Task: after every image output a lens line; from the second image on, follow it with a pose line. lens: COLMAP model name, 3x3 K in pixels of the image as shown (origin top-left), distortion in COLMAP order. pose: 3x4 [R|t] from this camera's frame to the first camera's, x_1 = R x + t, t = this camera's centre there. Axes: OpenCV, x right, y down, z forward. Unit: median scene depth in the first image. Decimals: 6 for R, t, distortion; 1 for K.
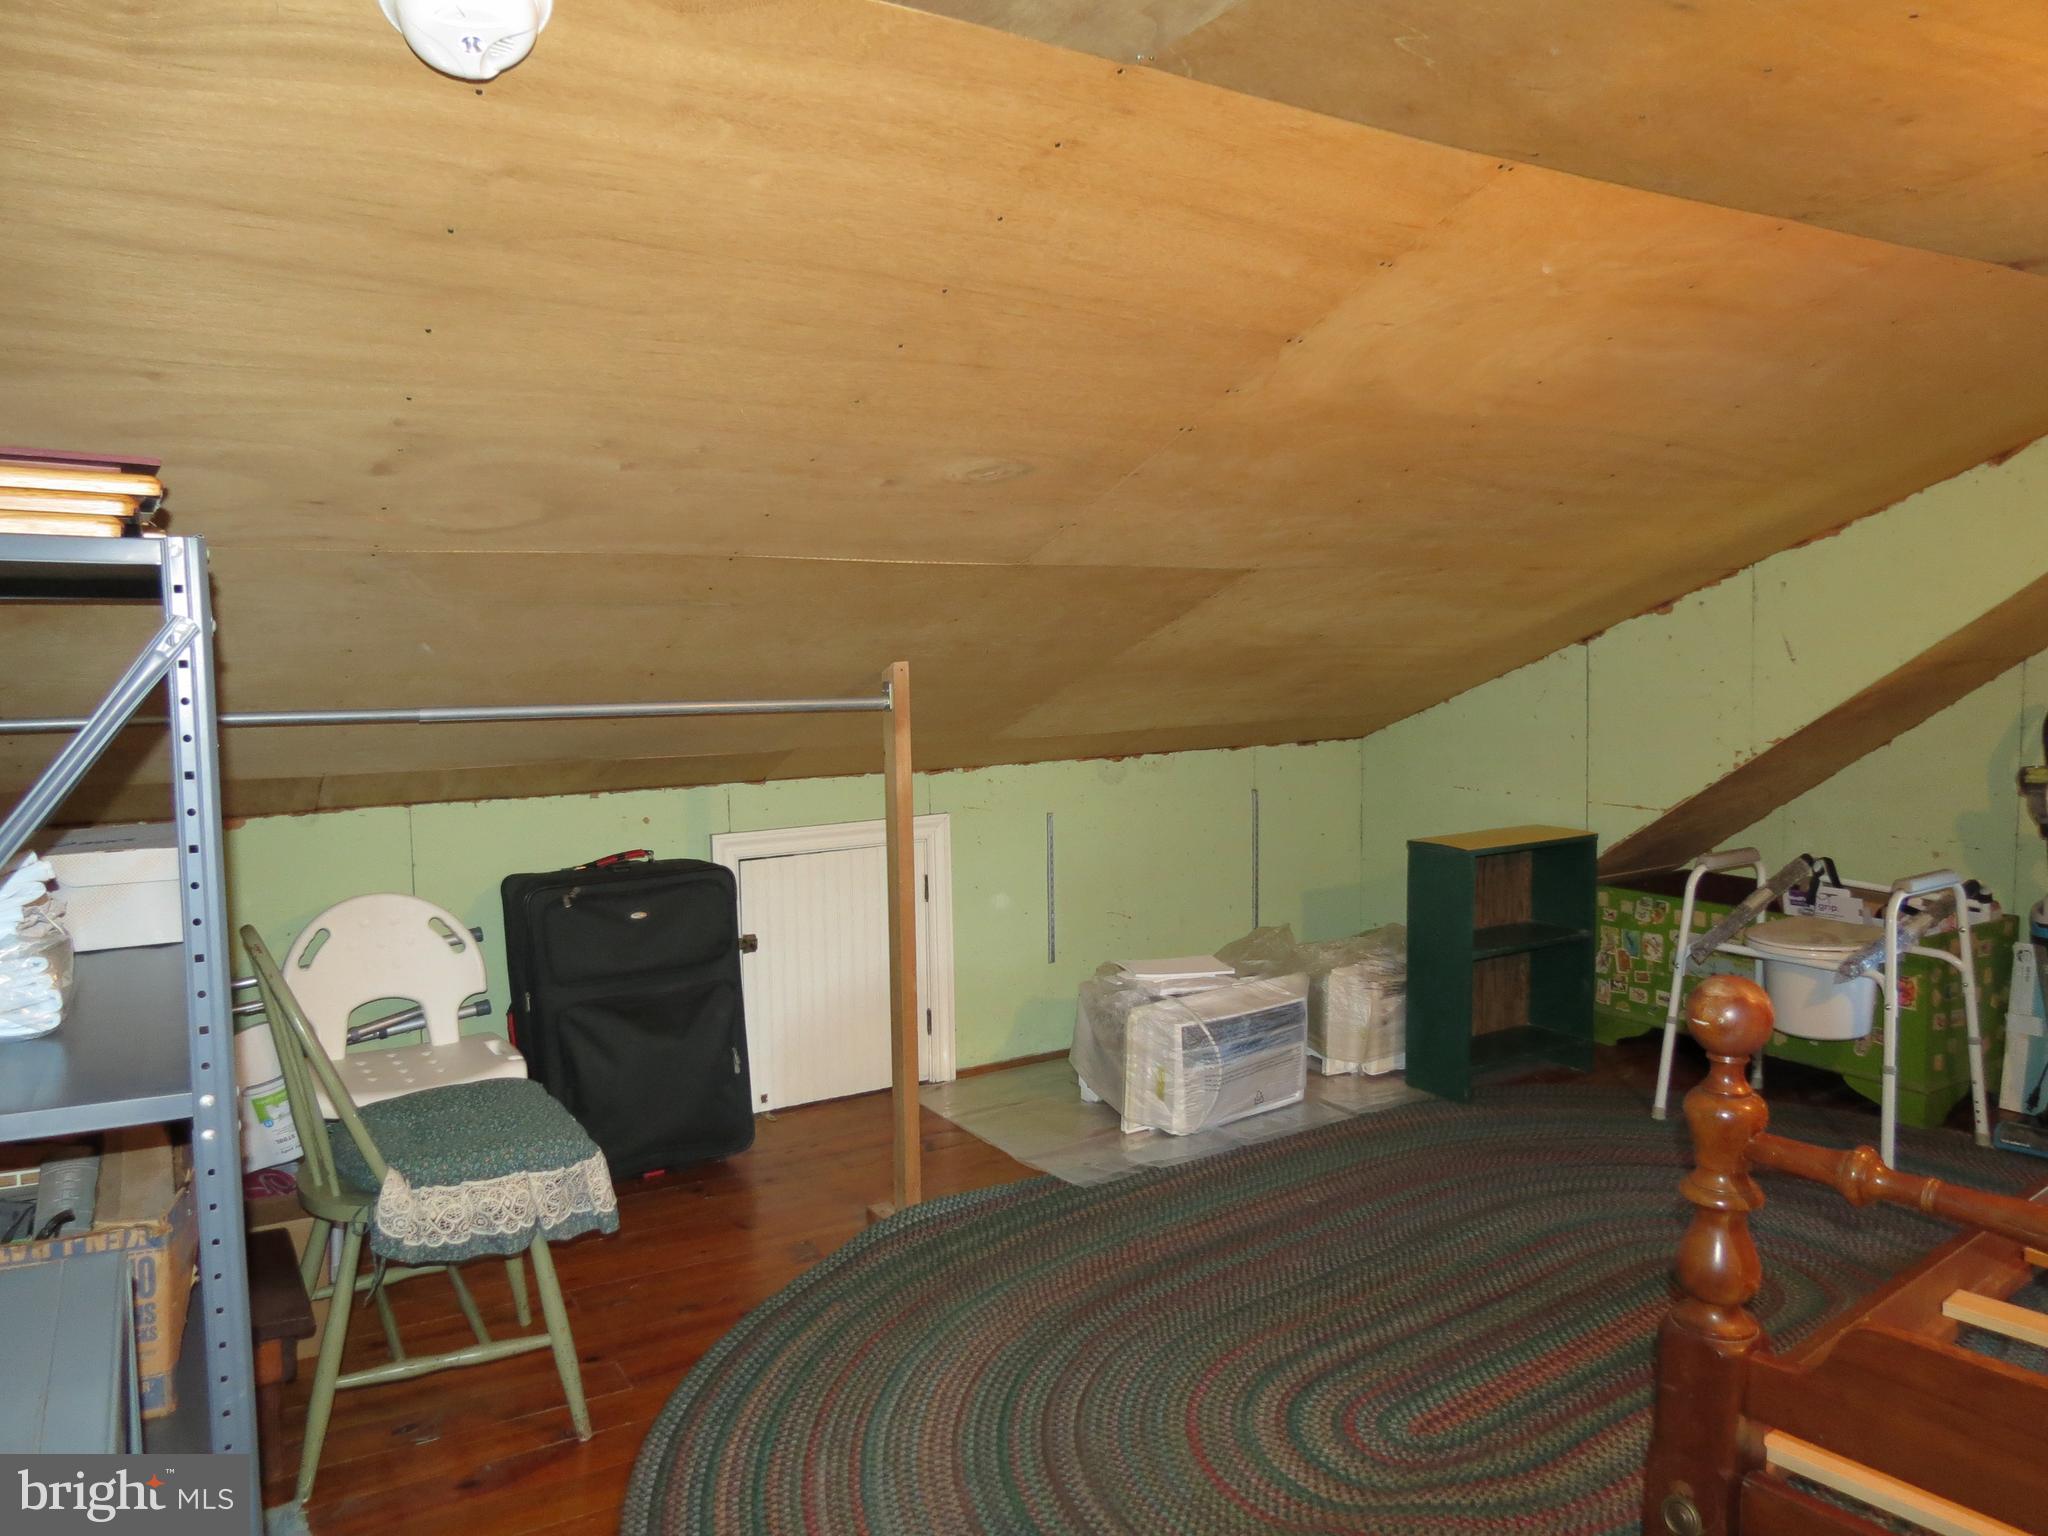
lens RADIAL K [[1465.1, 0, 1017.2], [0, 1465.1, 780.9], [0, 0, 1]] dist [-0.034371, 0.015768]
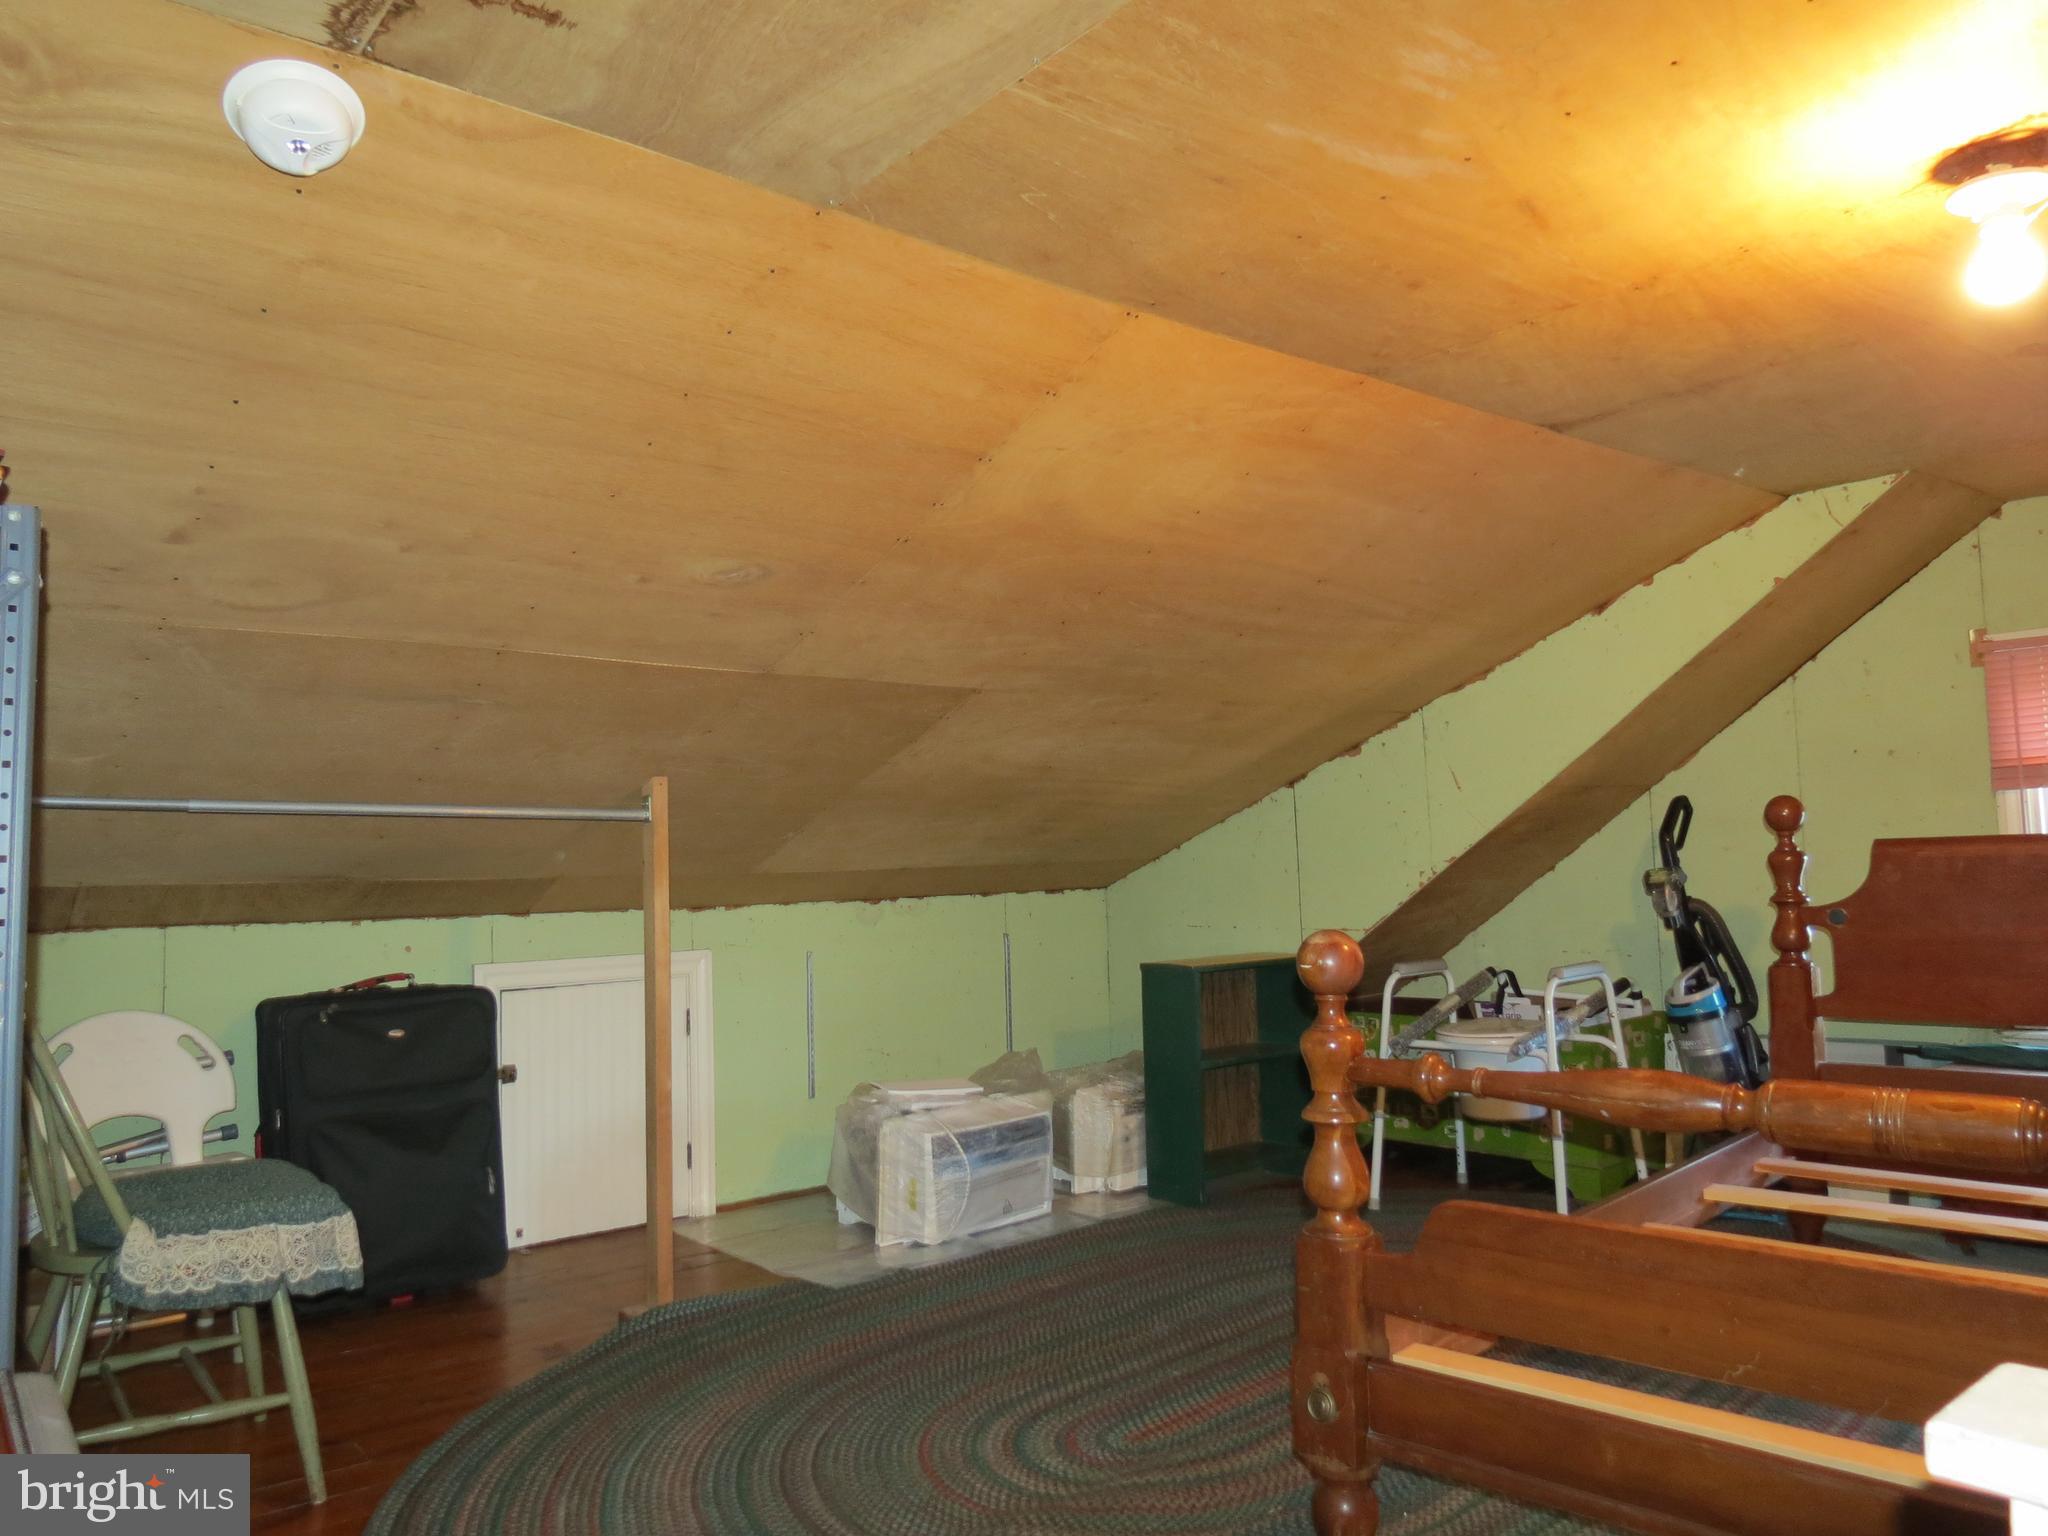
lens RADIAL K [[1465.1, 0, 1015.1], [0, 1465.1, 766.1], [0, 0, 1]] dist [-0.034371, 0.015768]
pose [[0.989732, -0.000953, 0.142932, 0.032197], [0.024952, 0.985774, -0.166211, 0.119842], [-0.140740, 0.168071, 0.975676, -0.115483]]
